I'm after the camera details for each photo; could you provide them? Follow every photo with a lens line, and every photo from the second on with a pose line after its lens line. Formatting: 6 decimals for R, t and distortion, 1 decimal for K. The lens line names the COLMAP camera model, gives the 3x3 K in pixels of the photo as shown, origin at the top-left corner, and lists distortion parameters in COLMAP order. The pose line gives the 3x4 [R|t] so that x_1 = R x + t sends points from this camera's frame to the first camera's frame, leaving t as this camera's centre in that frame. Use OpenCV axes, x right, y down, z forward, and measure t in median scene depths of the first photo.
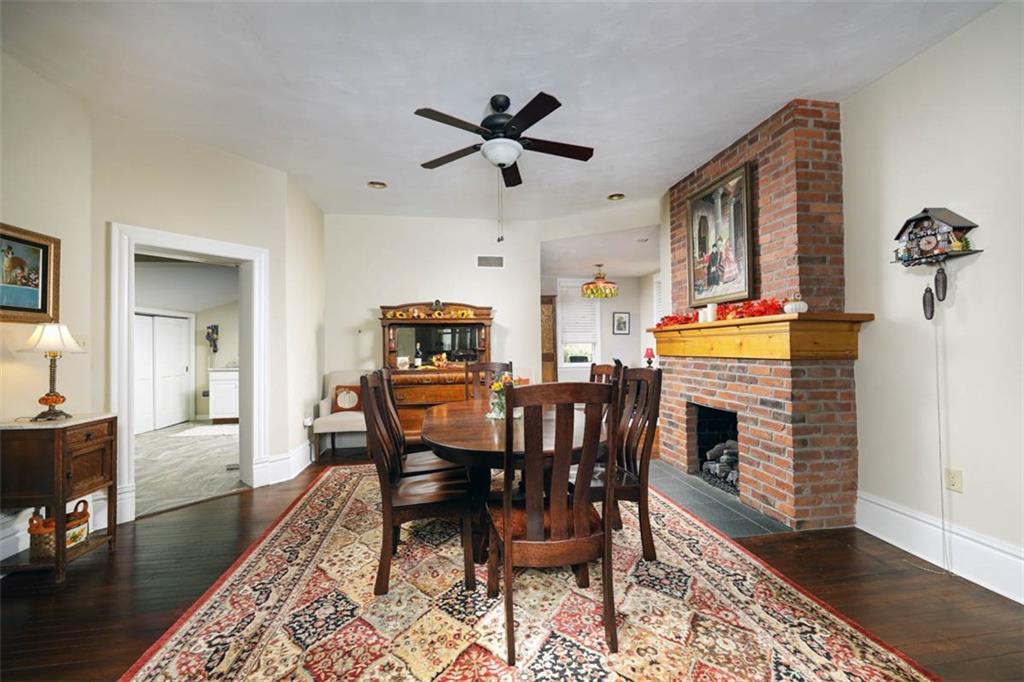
lens RADIAL K [[411.6, 0, 512.0], [0, 411.6, 341.0], [0, 0, 1]] dist [0.000336, 0.000051]
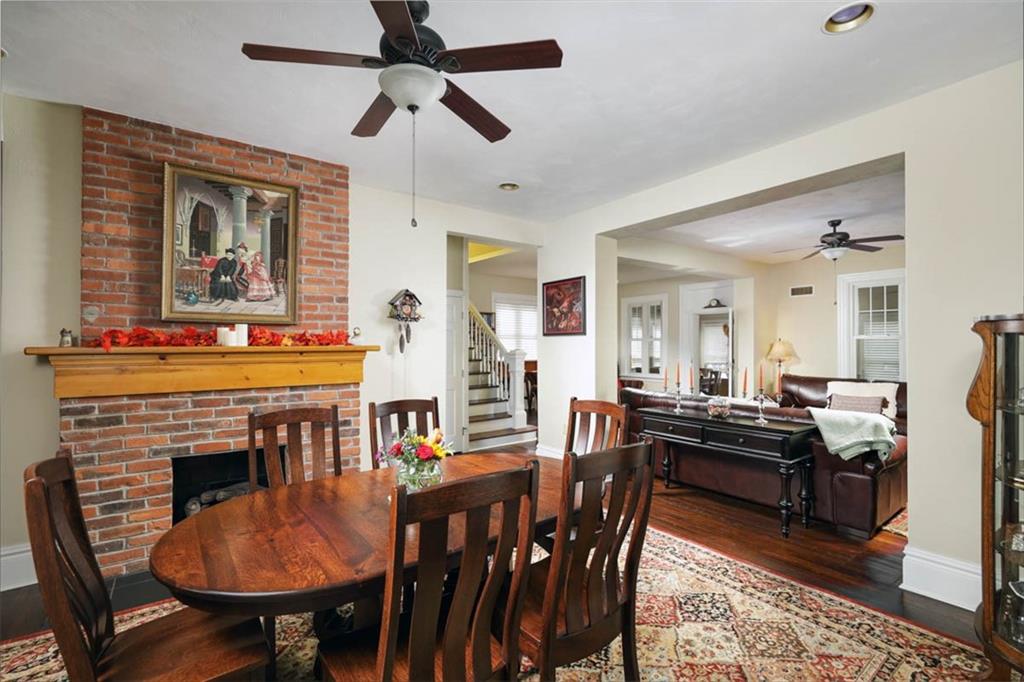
lens RADIAL K [[456.7, 0, 512.0], [0, 456.7, 341.0], [0, 0, 1]] dist [-0.000379, -0.000055]
pose [[-0.457430, 0.020247, 0.889015, -0.614897], [-0.005642, 0.999655, -0.025669, -0.038501], [-0.889228, -0.016758, -0.457158, 1.010935]]
